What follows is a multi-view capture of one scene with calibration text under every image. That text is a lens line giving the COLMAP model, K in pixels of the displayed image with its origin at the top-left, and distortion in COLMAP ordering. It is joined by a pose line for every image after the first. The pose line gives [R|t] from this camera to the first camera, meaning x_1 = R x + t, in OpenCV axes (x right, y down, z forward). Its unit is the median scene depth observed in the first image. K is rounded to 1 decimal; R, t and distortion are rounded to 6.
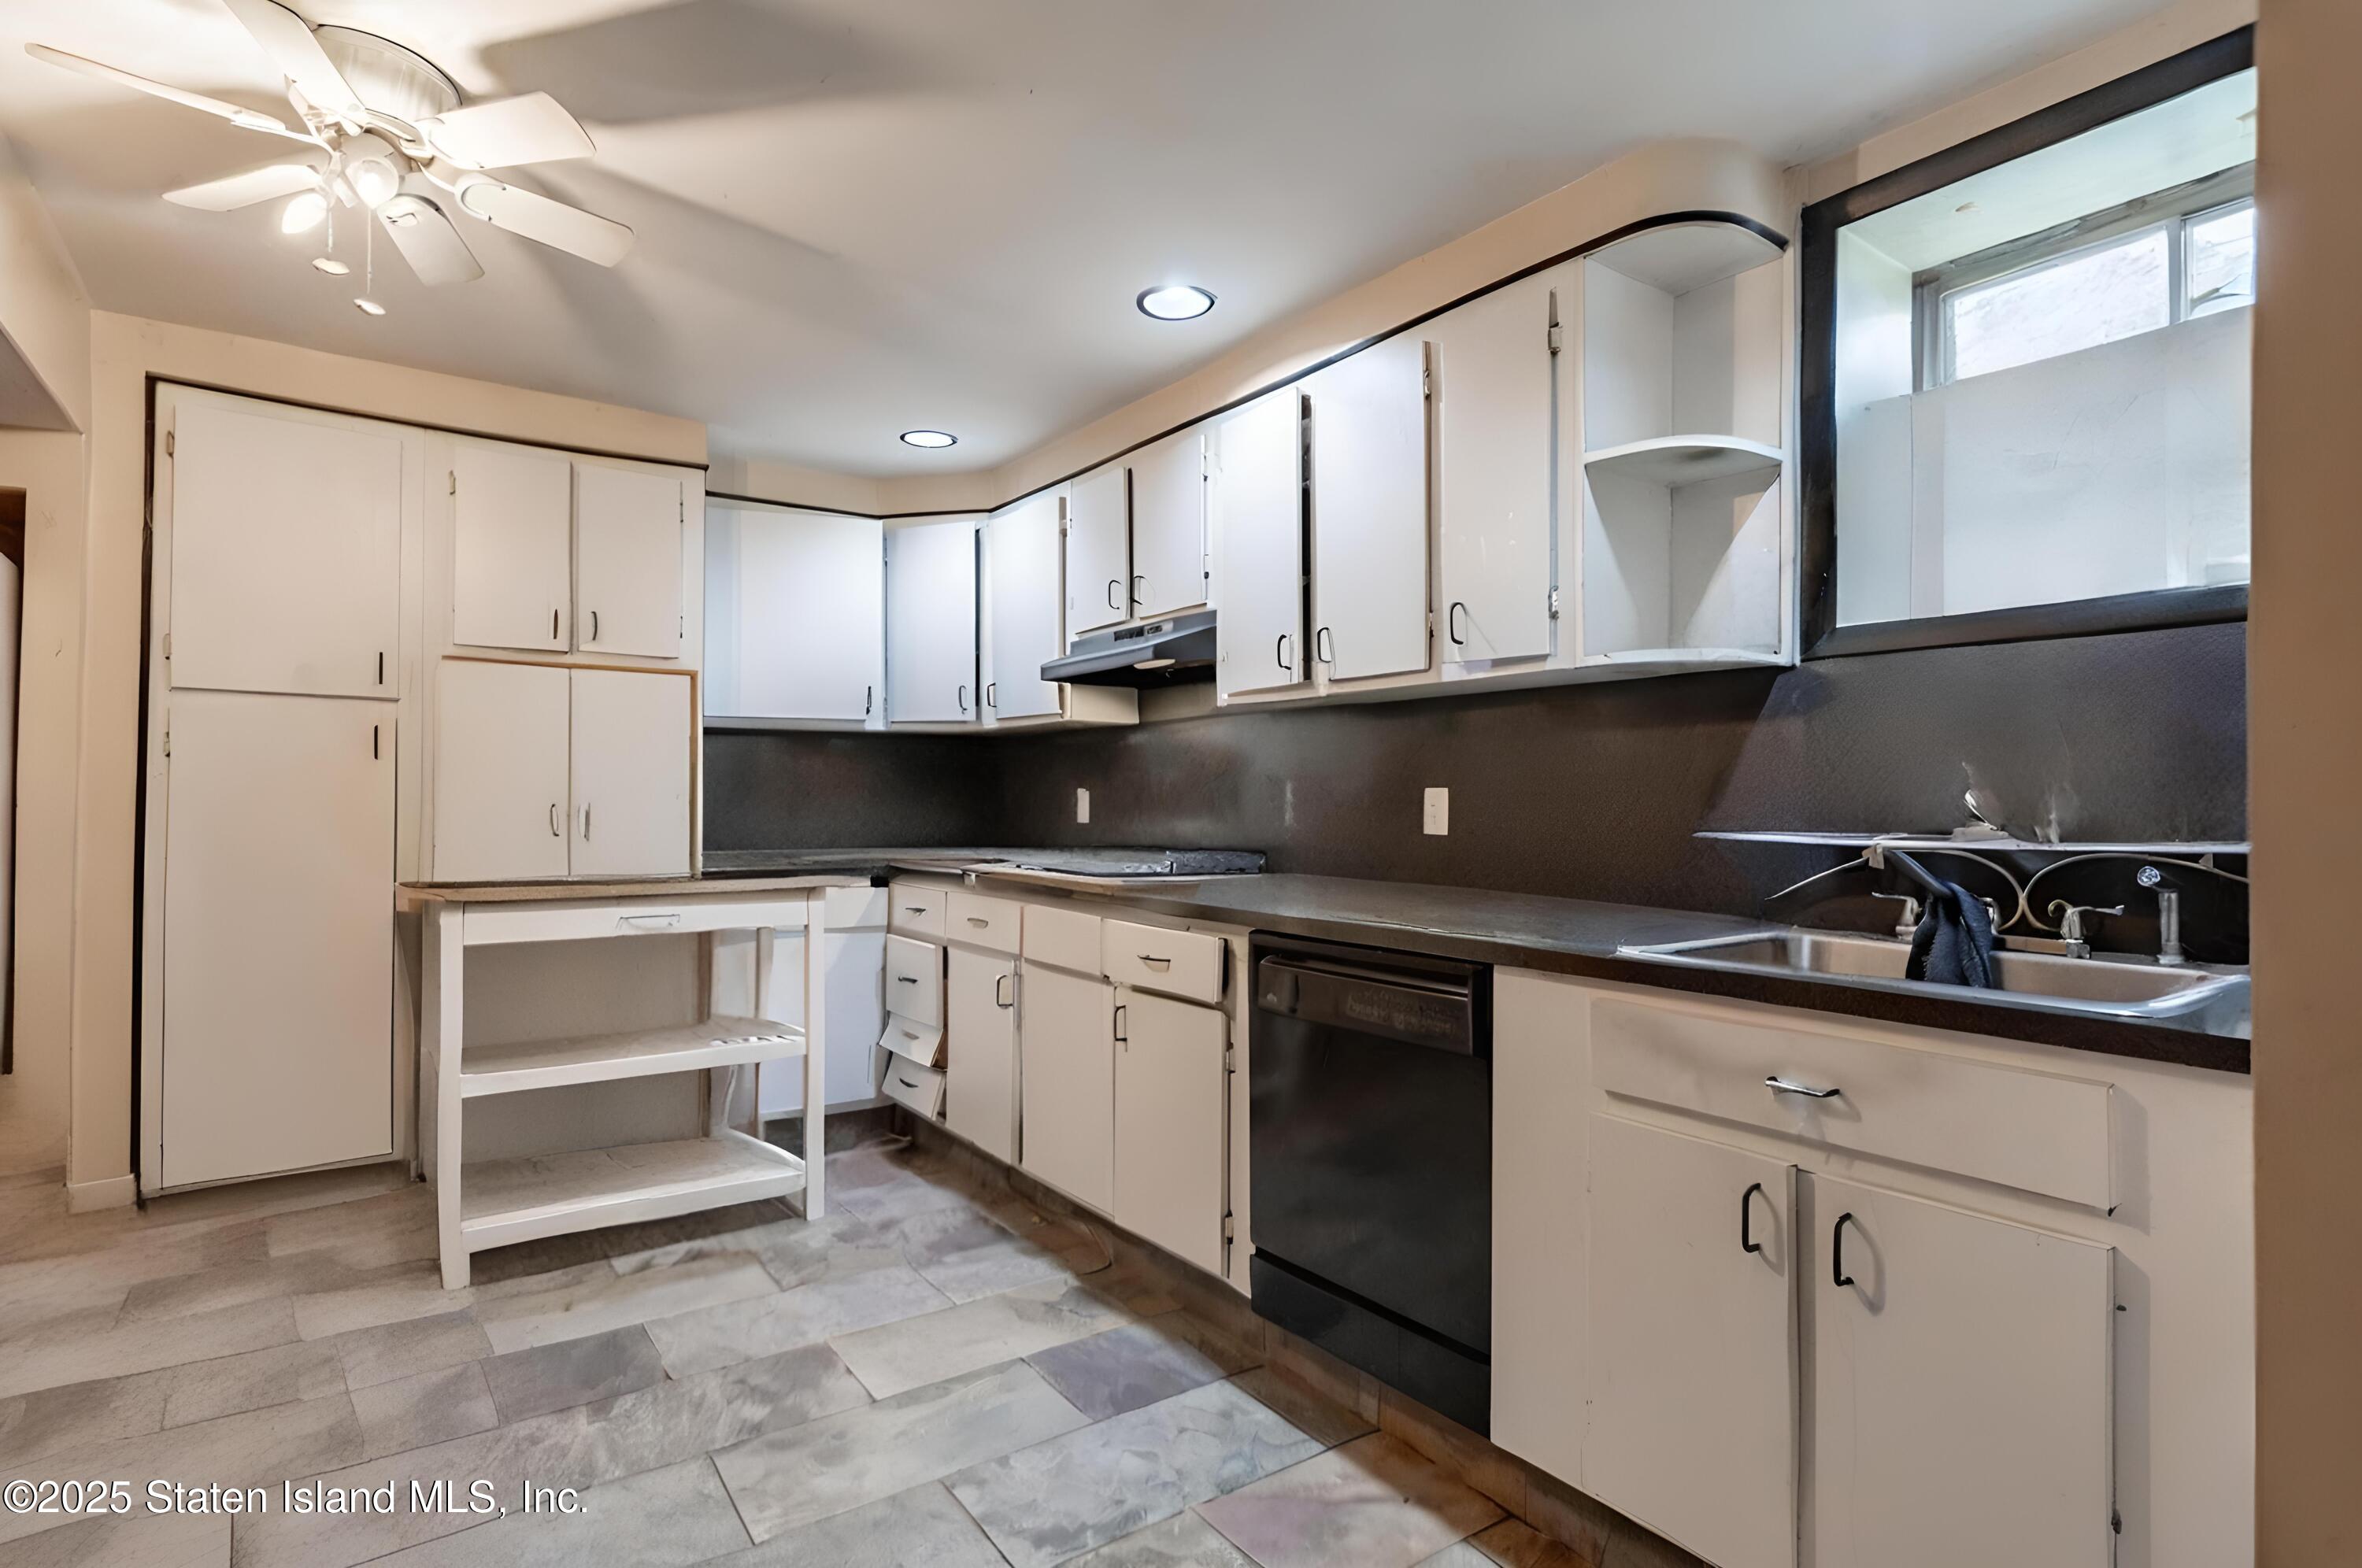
lens RADIAL K [[1172.8, 0, 1181.0], [0, 1172.8, 784.0], [0, 0, 1]] dist [0.001504, 0.000246]
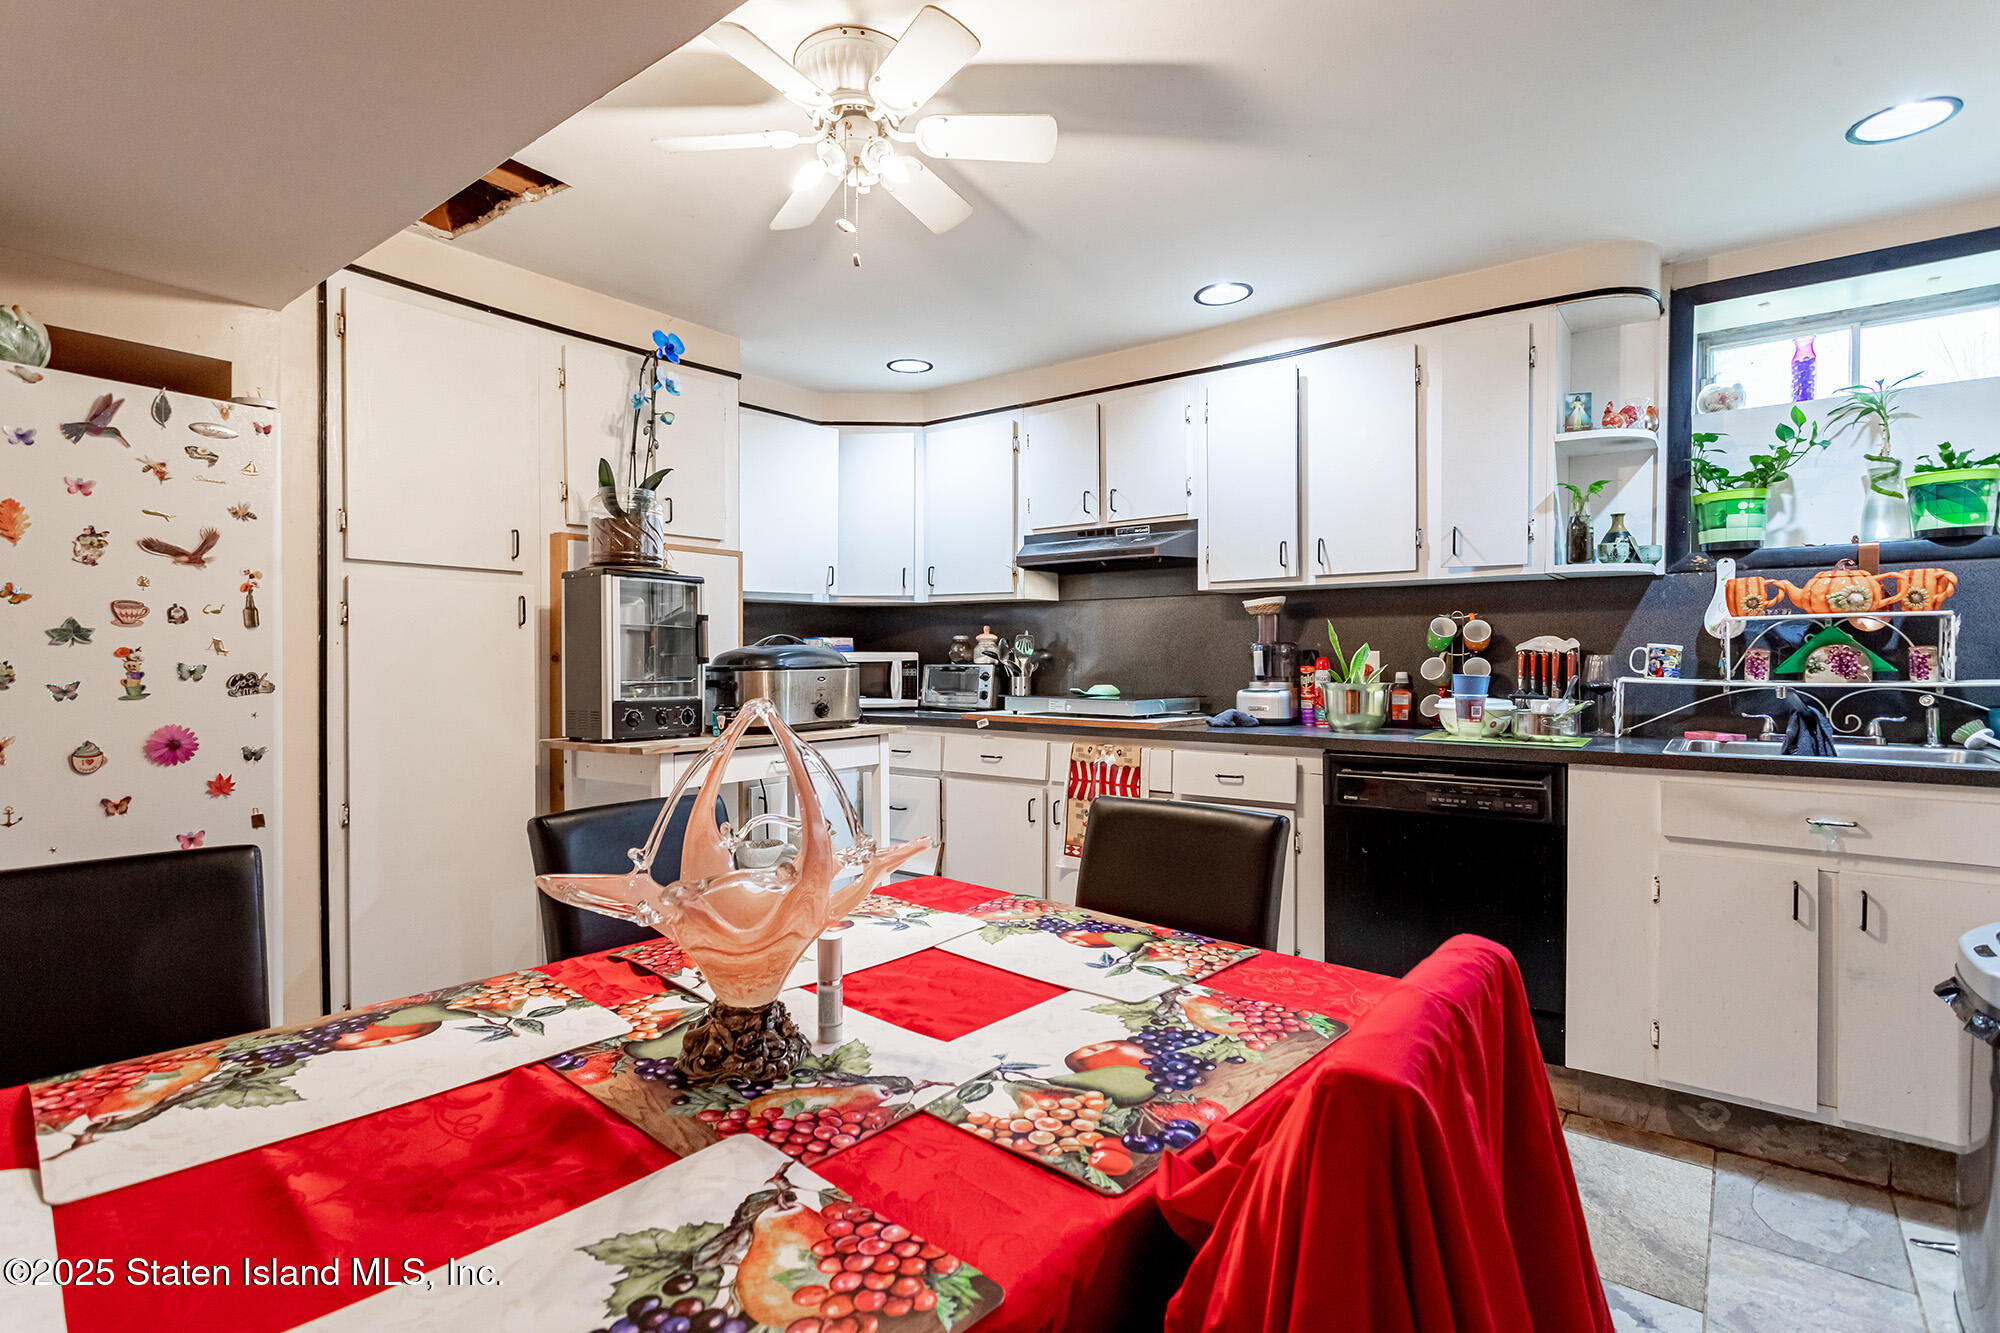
lens RADIAL K [[993.2, 0, 1000.0], [0, 993.2, 666.5], [0, 0, 1]] dist [0.001504, 0.000246]
pose [[0.960838, -0.004620, 0.277074, -0.561302], [-0.001376, 0.999769, 0.021442, -0.003519], [-0.277109, -0.020984, 0.960609, -0.042164]]
